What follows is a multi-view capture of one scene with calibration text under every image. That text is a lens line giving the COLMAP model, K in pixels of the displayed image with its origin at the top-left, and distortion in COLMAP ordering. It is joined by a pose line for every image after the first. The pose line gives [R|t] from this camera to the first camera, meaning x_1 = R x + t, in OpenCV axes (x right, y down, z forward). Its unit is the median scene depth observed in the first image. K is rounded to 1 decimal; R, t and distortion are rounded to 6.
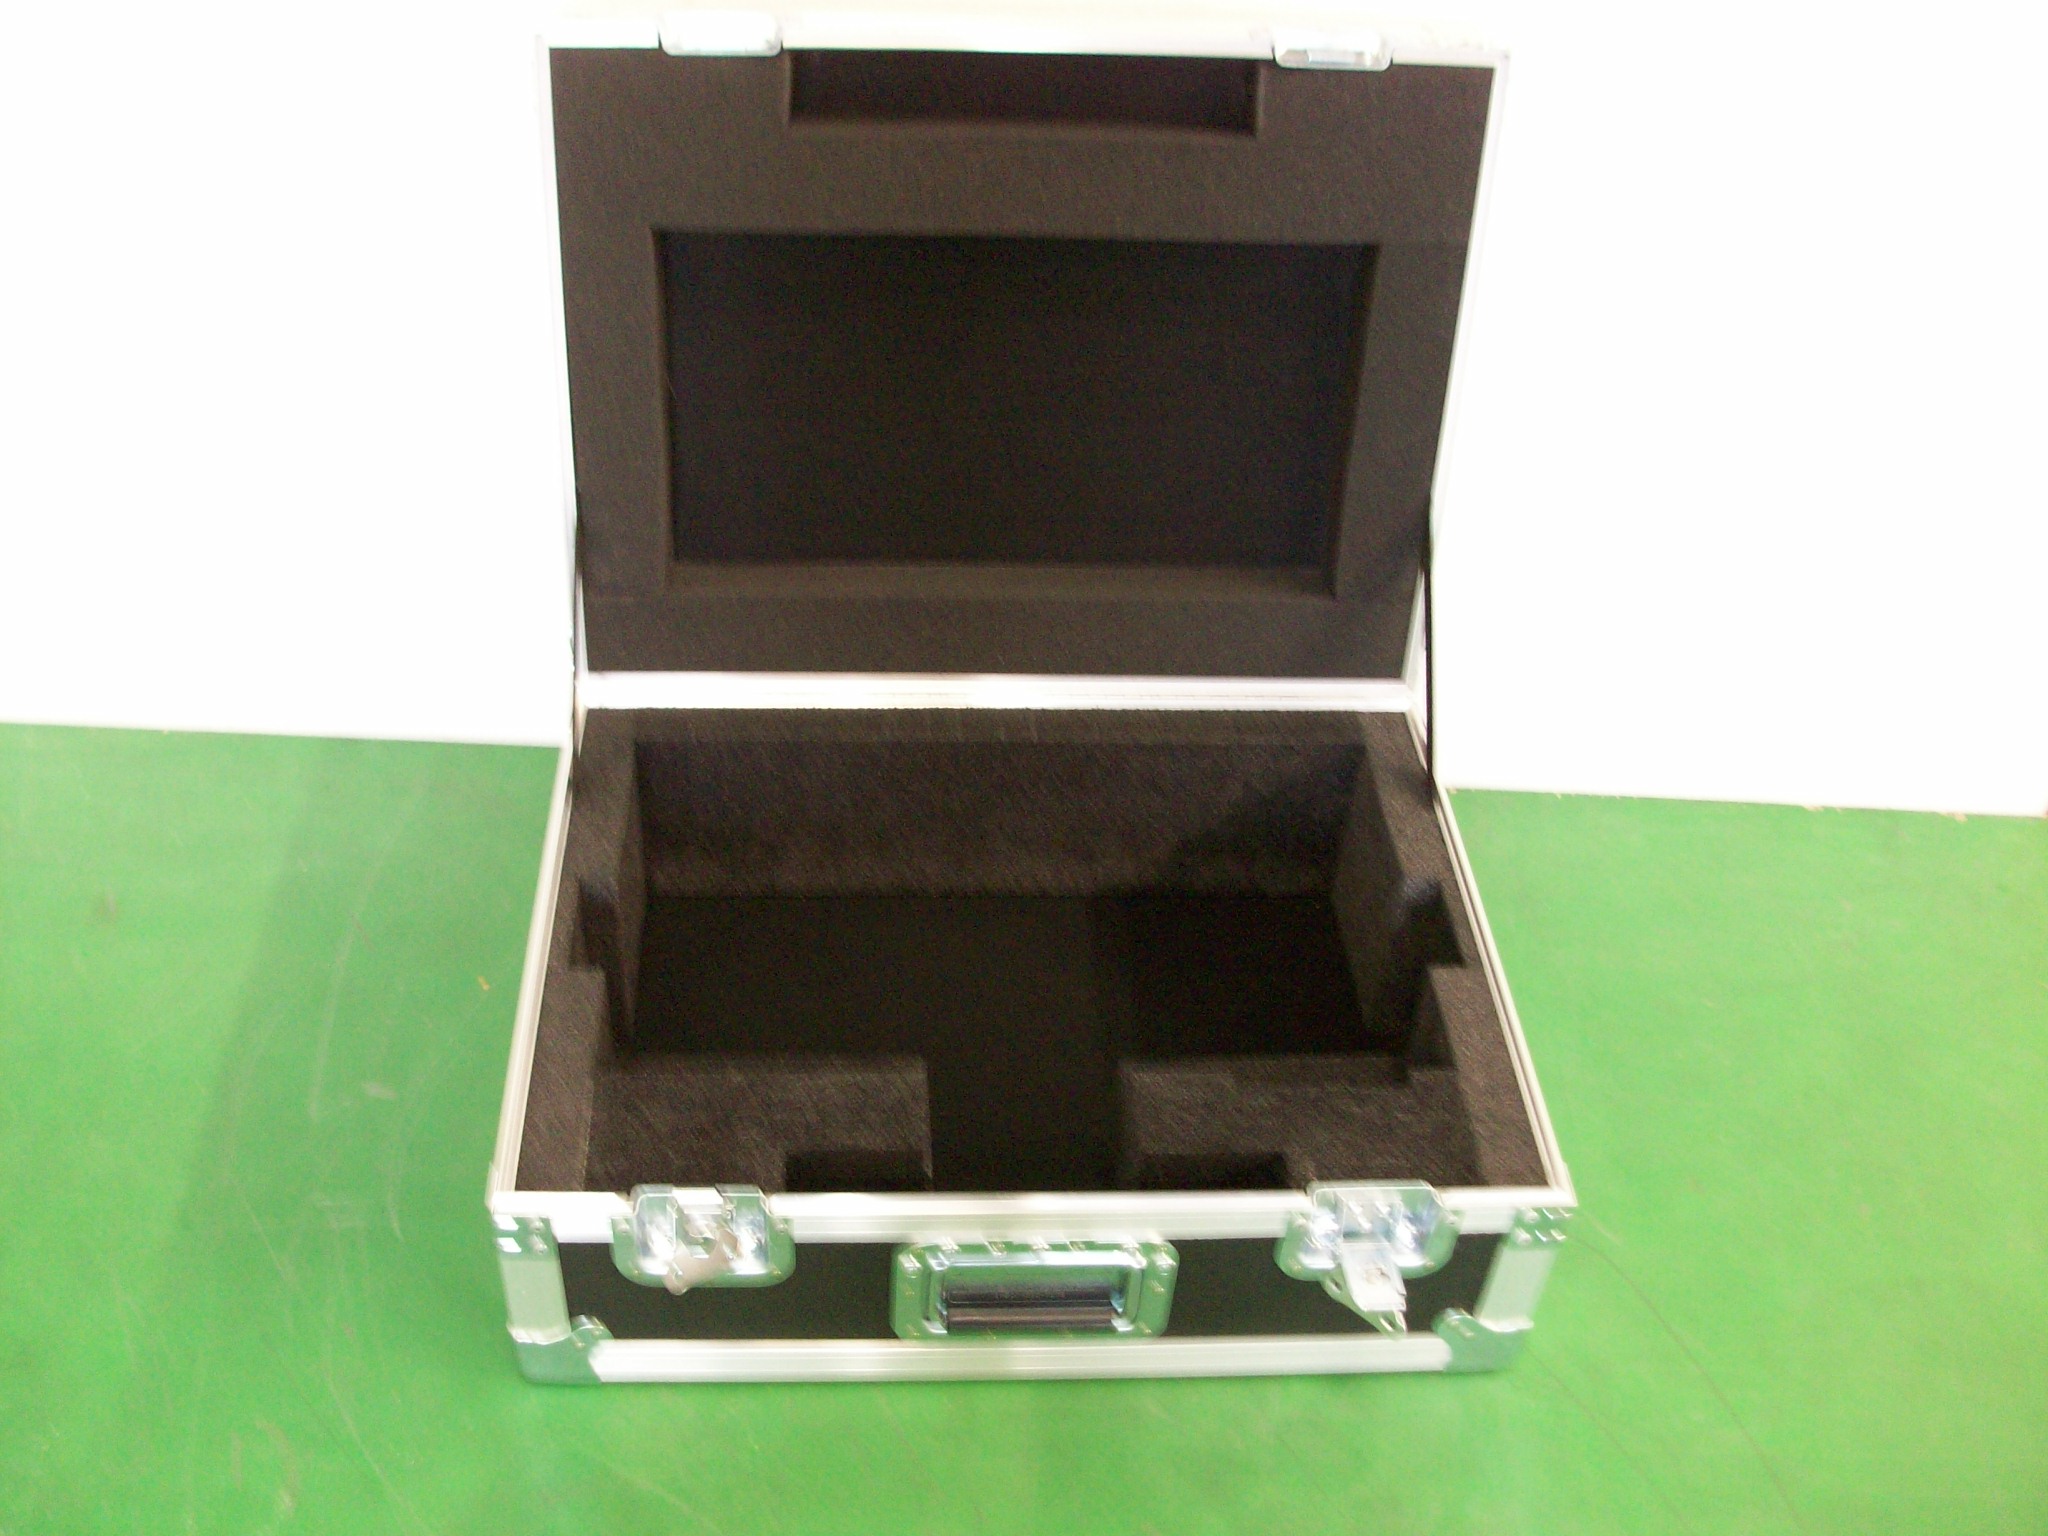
lens RADIAL K [[2064.3, 0, 1024.0], [0, 2064.3, 768.0], [0, 0, 1]] dist [-0.122191, 0.032788]
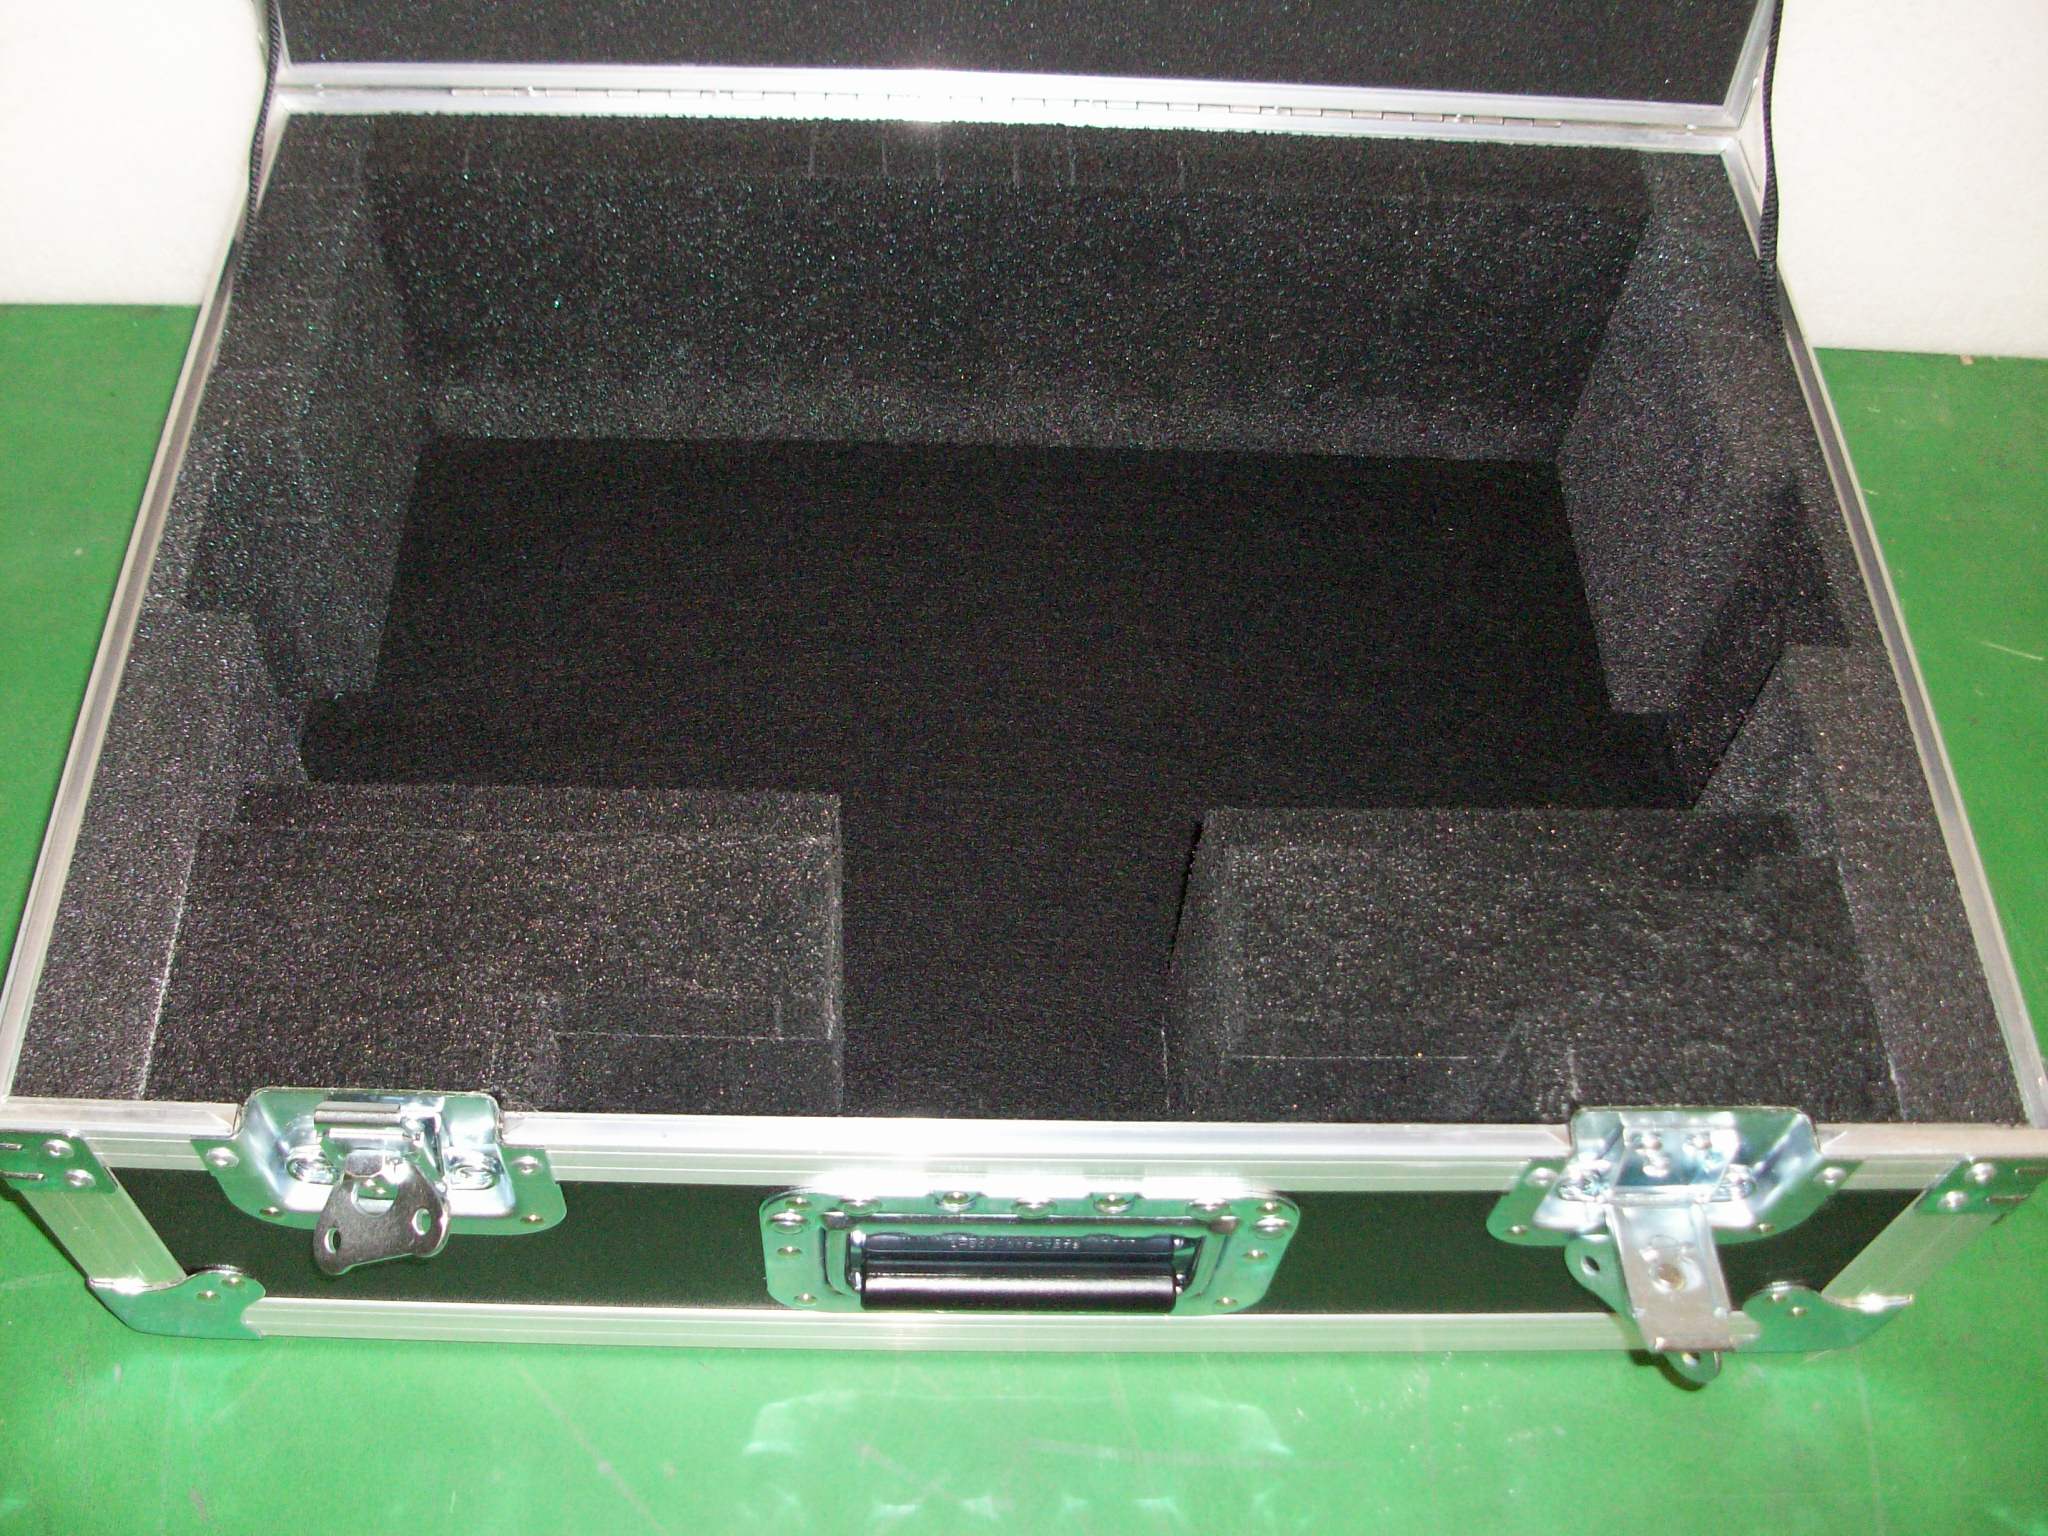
lens RADIAL K [[2064.3, 0, 1024.0], [0, 2064.3, 768.0], [0, 0, 1]] dist [-0.122191, 0.032788]
pose [[0.999027, 0.038227, -0.021972, 0.010496], [-0.031305, 0.965885, 0.257072, -0.004327], [0.031050, -0.256134, 0.966142, 0.493319]]
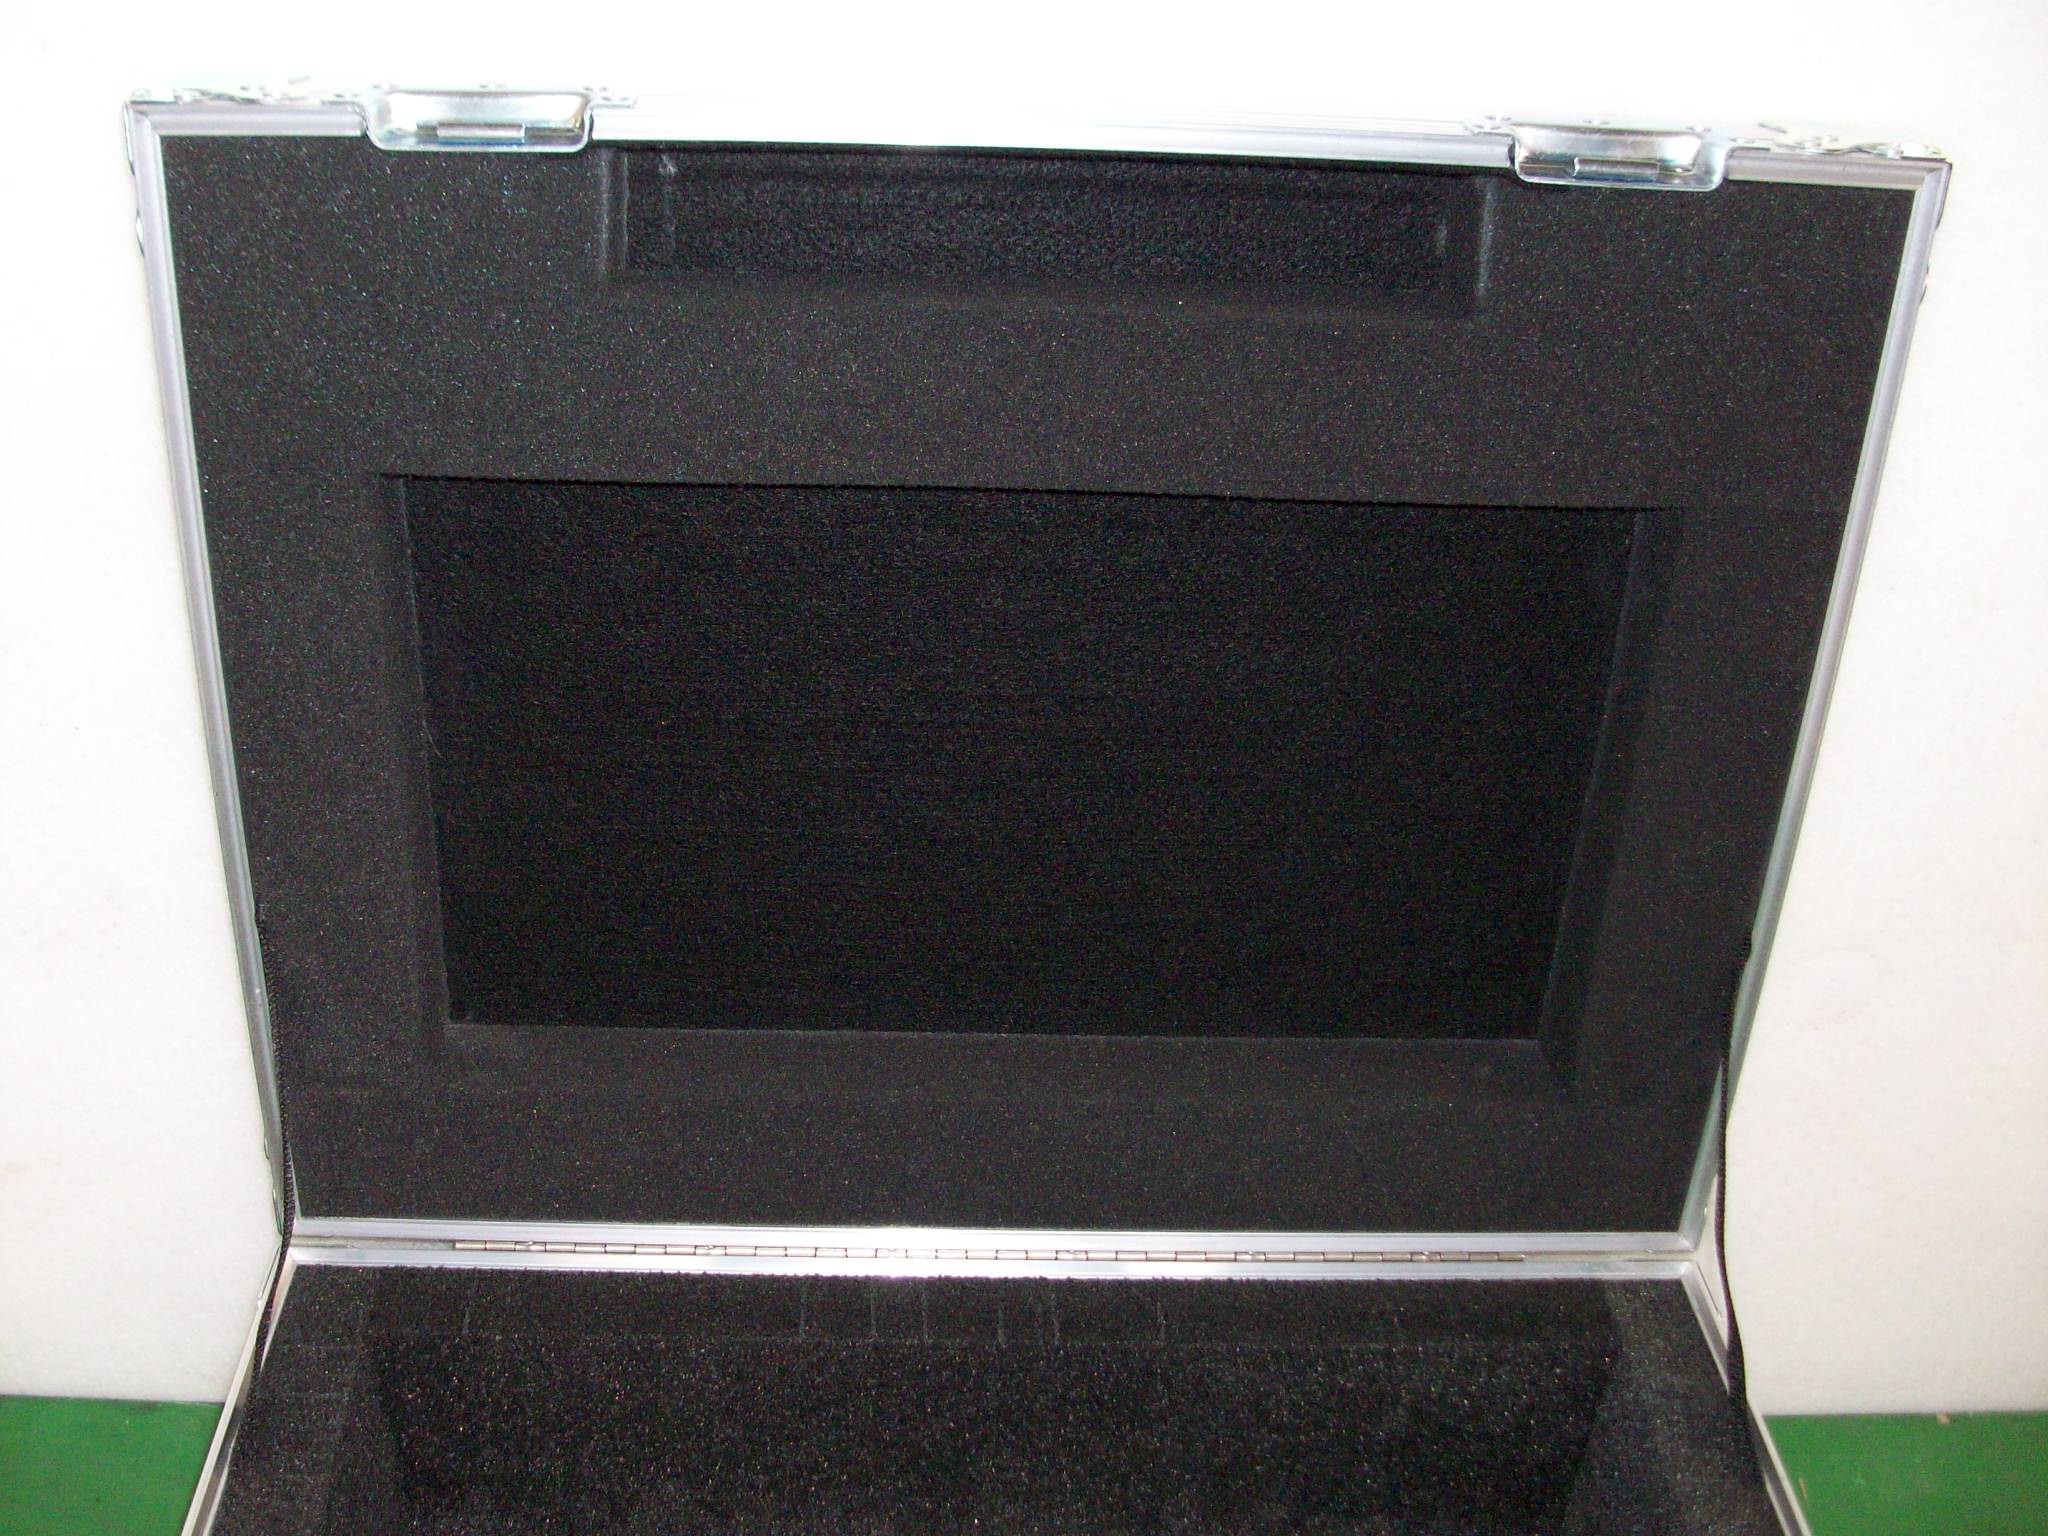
lens RADIAL K [[2064.3, 0, 1024.0], [0, 2064.3, 768.0], [0, 0, 1]] dist [-0.122191, 0.032788]
pose [[0.999748, 0.009399, -0.020375, 0.005777], [-0.011824, 0.992414, -0.122373, -0.123136], [0.019071, 0.122583, 0.992275, 0.482389]]
